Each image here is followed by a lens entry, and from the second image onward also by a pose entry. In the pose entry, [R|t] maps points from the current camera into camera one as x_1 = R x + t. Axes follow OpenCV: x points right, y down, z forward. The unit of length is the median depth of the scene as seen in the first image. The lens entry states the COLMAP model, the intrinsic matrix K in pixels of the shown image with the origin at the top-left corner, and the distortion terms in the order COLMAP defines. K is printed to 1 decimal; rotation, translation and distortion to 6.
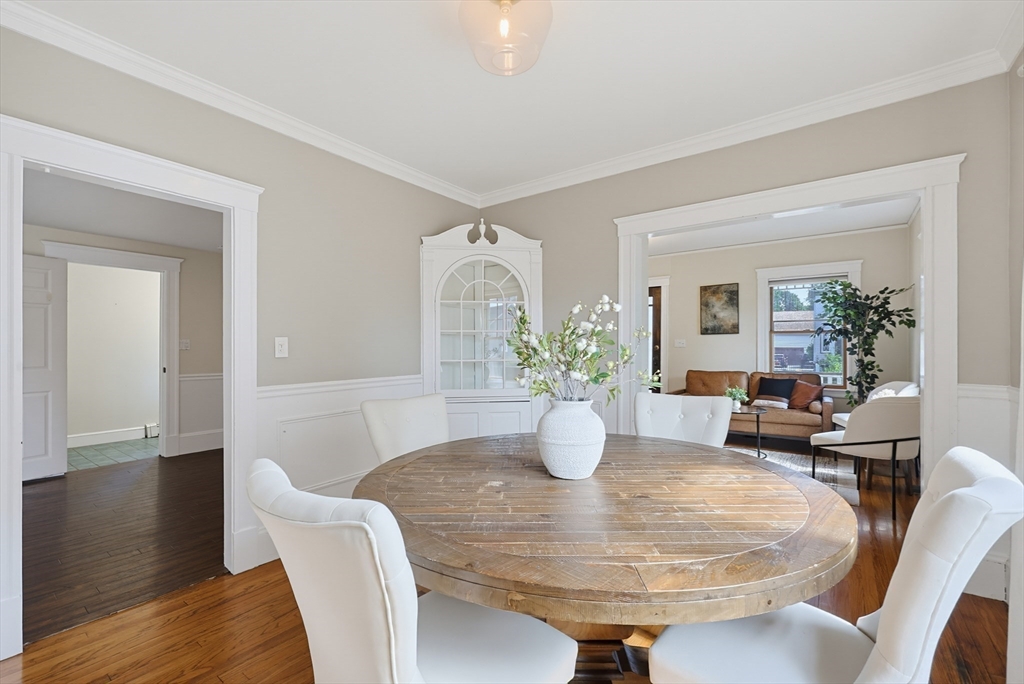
lens RADIAL K [[431.2, 0, 516.4], [0, 431.2, 343.2], [0, 0, 1]] dist [-0.001666, 0.000454]
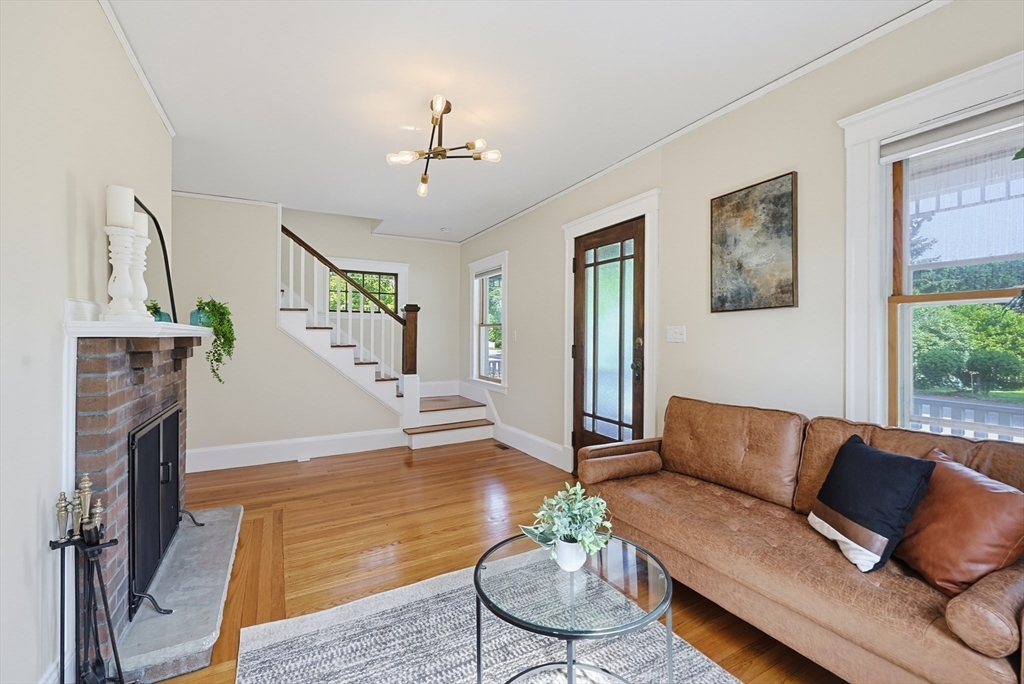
lens RADIAL K [[436.9, 0, 512.0], [0, 436.9, 335.5], [0, 0, 1]] dist [-0.000646, -0.000004]
pose [[0.897888, -0.001604, -0.440221, 0.452883], [0.002404, 0.999996, 0.001260, 0.001293], [0.440217, -0.002190, 0.897889, 0.543141]]
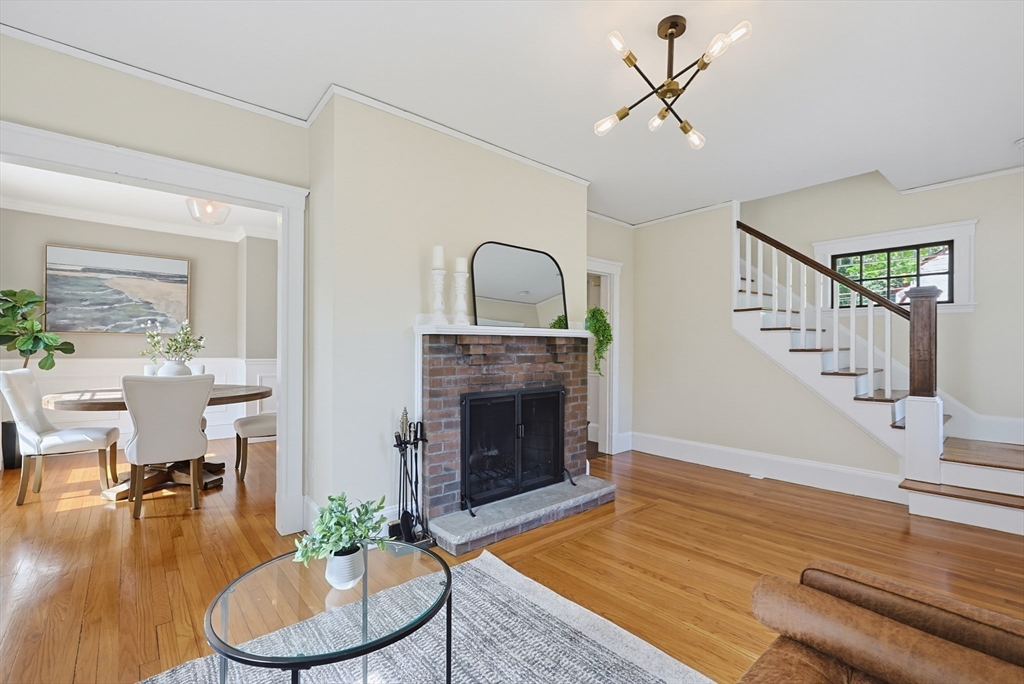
lens RADIAL K [[439.2, 0, 514.5], [0, 439.2, 345.4], [0, 0, 1]] dist [-0.000695, -0.000162]
pose [[-0.227616, -0.005867, -0.973733, 0.540231], [0.002224, 0.999976, -0.006545, 0.016021], [0.973748, -0.003655, -0.227598, 0.837564]]
